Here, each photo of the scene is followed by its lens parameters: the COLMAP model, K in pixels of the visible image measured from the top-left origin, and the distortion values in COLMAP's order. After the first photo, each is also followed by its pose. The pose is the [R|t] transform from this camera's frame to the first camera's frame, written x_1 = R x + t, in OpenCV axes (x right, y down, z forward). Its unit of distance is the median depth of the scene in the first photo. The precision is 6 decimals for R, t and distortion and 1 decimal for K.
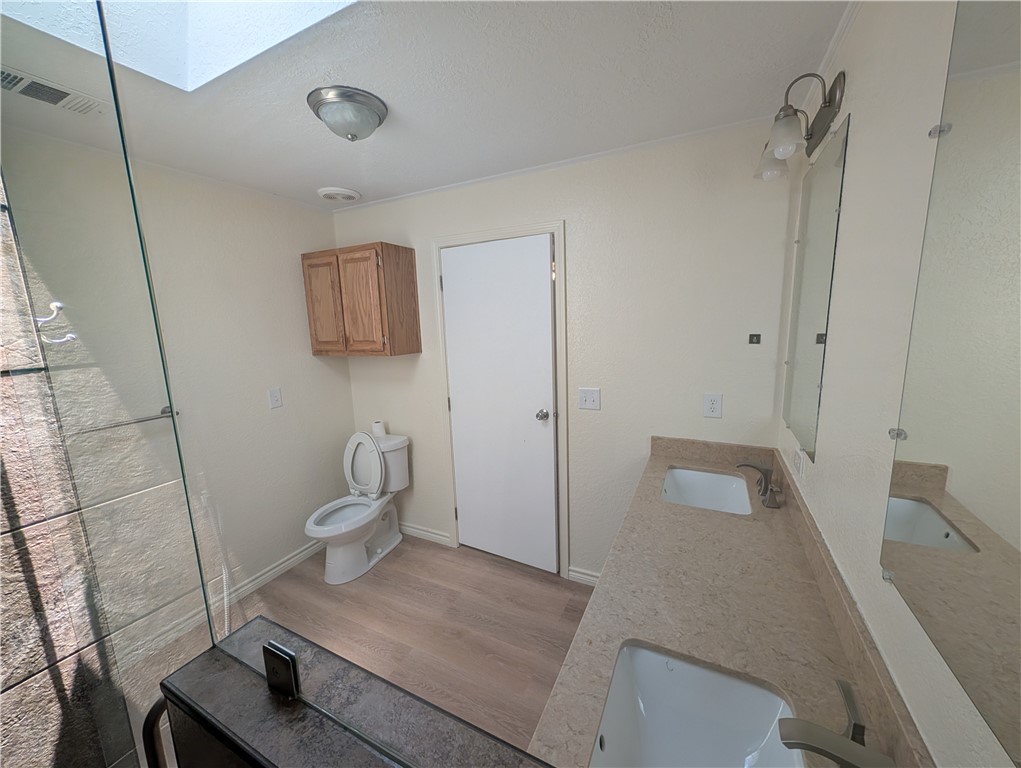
lens RADIAL K [[391.3, 0, 511.5], [0, 391.3, 382.5], [0, 0, 1]] dist [-0.005389, 0.000014]
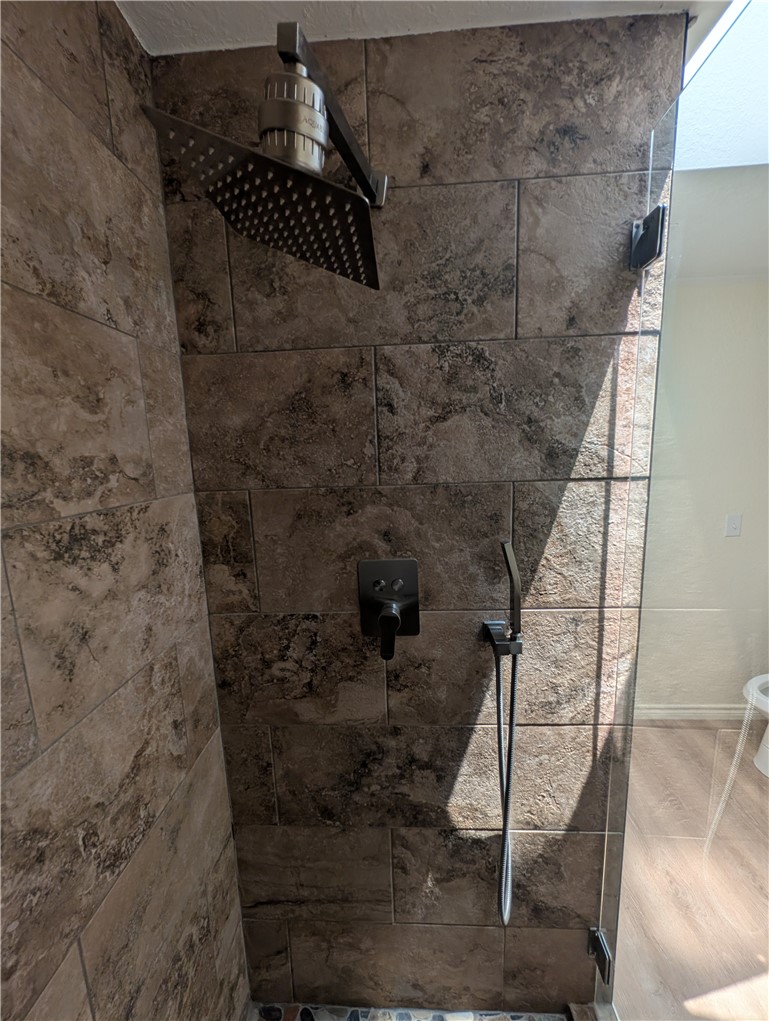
lens RADIAL K [[391.3, 0, 385.9], [0, 391.3, 512.7], [0, 0, 1]] dist [-0.005389, 0.000014]
pose [[0.402414, 0.169473, -0.899634, -0.480893], [-0.132965, 0.983114, 0.125723, 0.022401], [0.905750, 0.069027, 0.418153, -0.133566]]
